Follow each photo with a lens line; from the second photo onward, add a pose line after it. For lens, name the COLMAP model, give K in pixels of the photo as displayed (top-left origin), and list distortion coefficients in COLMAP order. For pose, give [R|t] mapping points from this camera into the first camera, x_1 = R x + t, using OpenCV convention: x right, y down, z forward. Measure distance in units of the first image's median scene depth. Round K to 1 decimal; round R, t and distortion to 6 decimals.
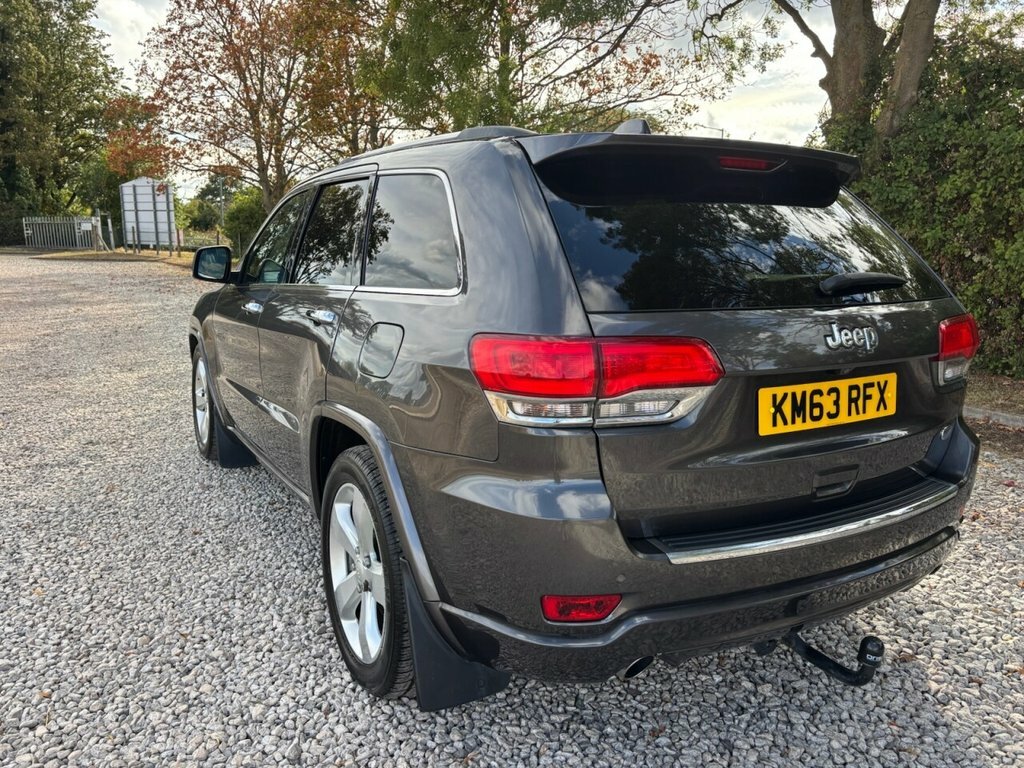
lens RADIAL K [[797.0, 0, 507.2], [0, 797.0, 392.6], [0, 0, 1]] dist [0.051418, -0.061698]
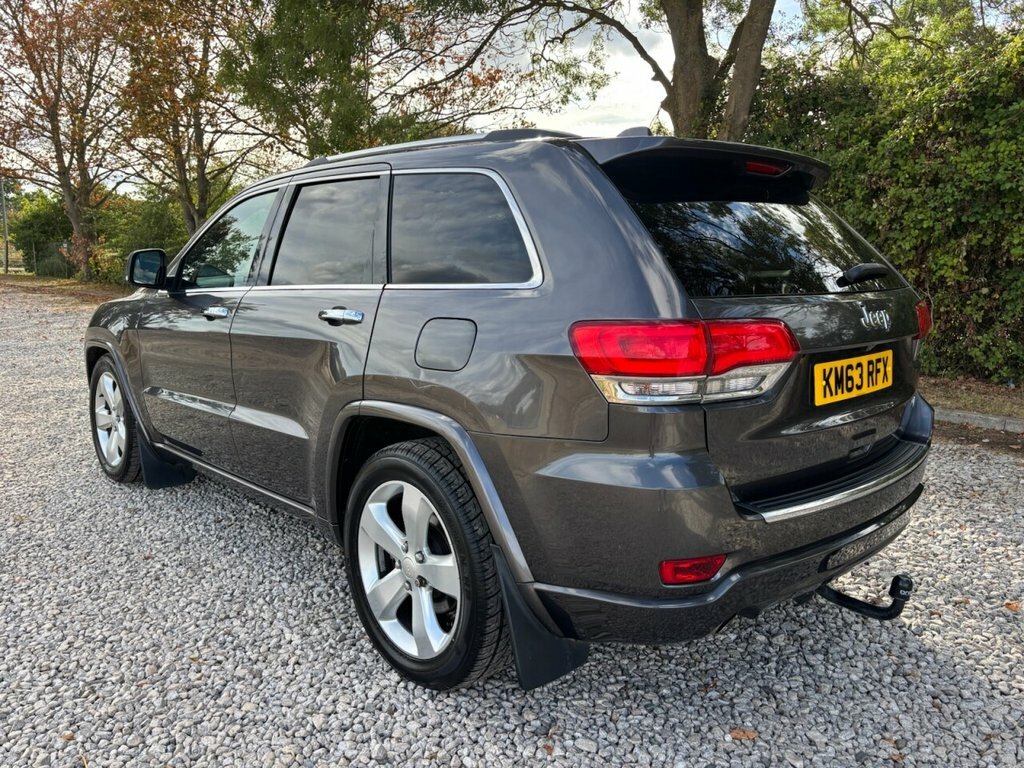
lens RADIAL K [[796.4, 0, 520.1], [0, 796.4, 388.9], [0, 0, 1]] dist [0.050694, -0.060547]
pose [[0.971889, -0.042327, 0.231606, -0.290287], [0.046547, 0.998834, -0.012784, 0.020190], [-0.230794, 0.023205, 0.972726, -0.009050]]
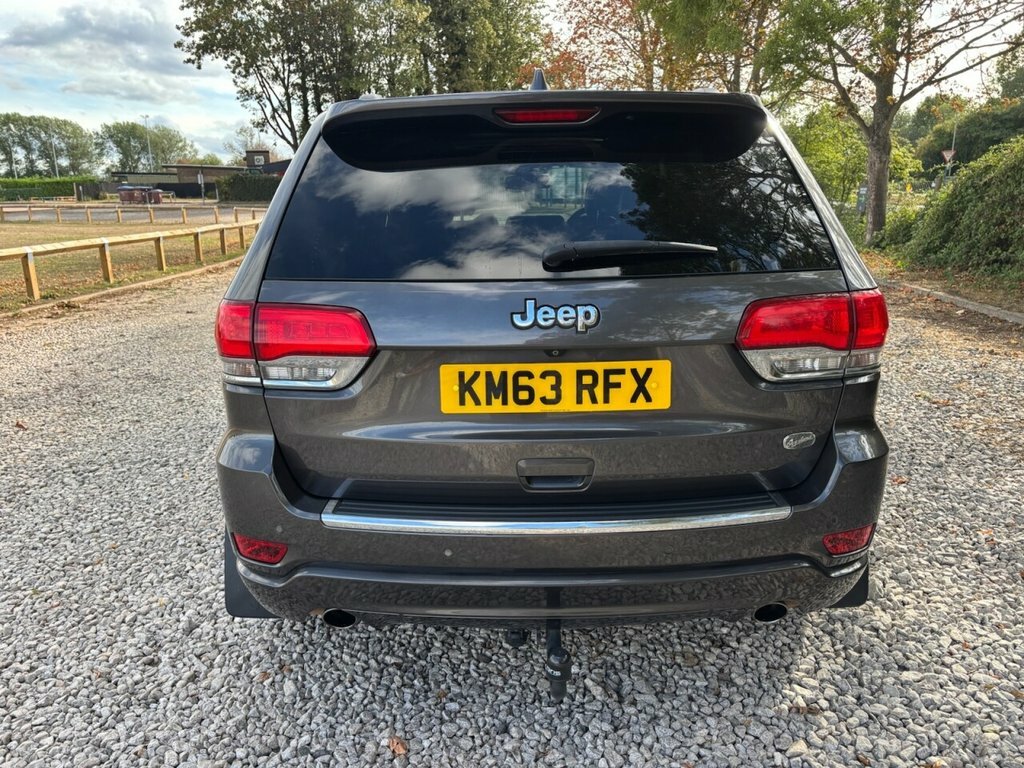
lens RADIAL K [[800.5, 0, 512.0], [0, 800.5, 384.0], [0, 0, 1]] dist [0.054315, -0.070232]
pose [[0.859457, 0.092022, -0.502857, 0.710339], [-0.064969, 0.995351, 0.071106, -0.045233], [0.507063, -0.028443, 0.861440, 0.171170]]
